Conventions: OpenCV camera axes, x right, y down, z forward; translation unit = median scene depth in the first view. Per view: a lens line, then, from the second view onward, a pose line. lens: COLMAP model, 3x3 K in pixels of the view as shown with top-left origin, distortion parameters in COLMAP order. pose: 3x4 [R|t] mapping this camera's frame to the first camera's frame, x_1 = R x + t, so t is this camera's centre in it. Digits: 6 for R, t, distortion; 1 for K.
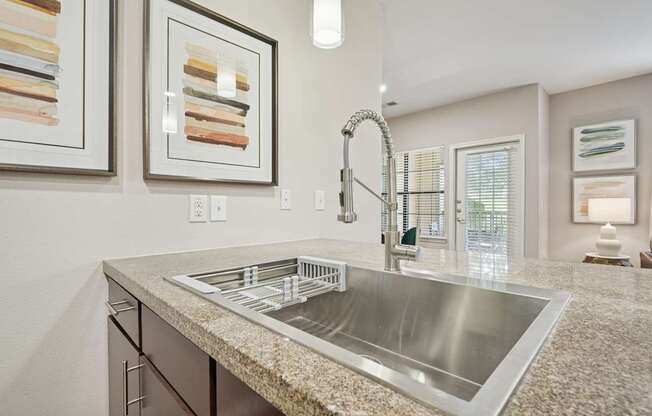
lens RADIAL K [[303.2, 0, 328.5], [0, 303.2, 210.8], [0, 0, 1]] dist [-0.000497, -0.000091]
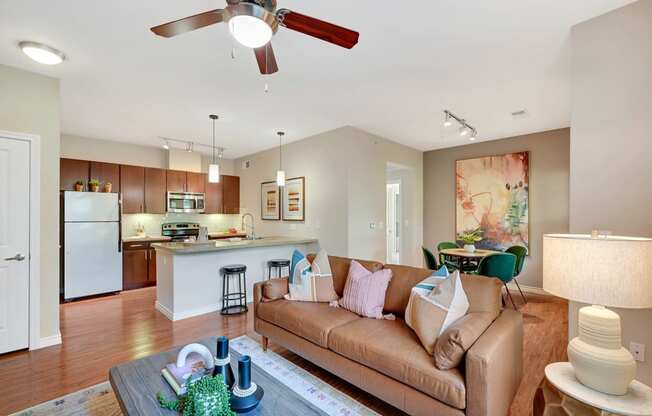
lens RADIAL K [[290.5, 0, 323.4], [0, 290.5, 215.9], [0, 0, 1]] dist [-0.000898, -0.000144]
pose [[0.000349, -0.004430, -0.999990, 1.359021], [-0.009584, 0.999944, -0.004433, -0.055336], [0.999954, 0.009585, 0.000306, 0.555914]]
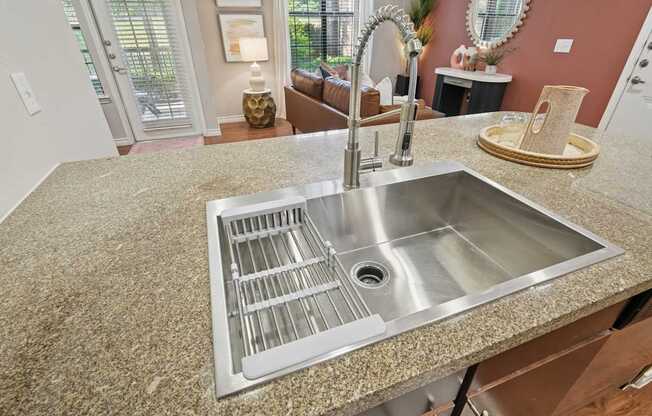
lens RADIAL K [[303.2, 0, 328.5], [0, 303.2, 210.8], [0, 0, 1]] dist [-0.000497, -0.000091]
pose [[0.422086, -0.472615, 0.773614, -0.160168], [0.019434, 0.857876, 0.513489, -0.063324], [-0.906348, -0.201702, 0.371282, 0.168090]]
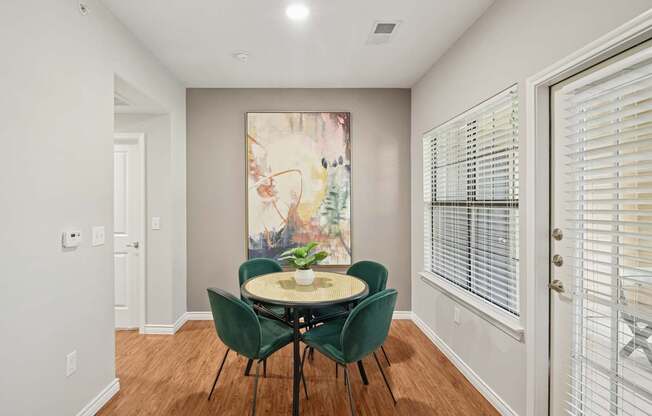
lens RADIAL K [[321.3, 0, 304.0], [0, 321.3, 202.1], [0, 0, 1]] dist [0.000291, 0.000049]
pose [[0.702465, -0.000849, -0.711717, 0.630769], [-0.004365, 0.999975, -0.005500, -0.082376], [0.711704, 0.006970, 0.702444, 0.690879]]
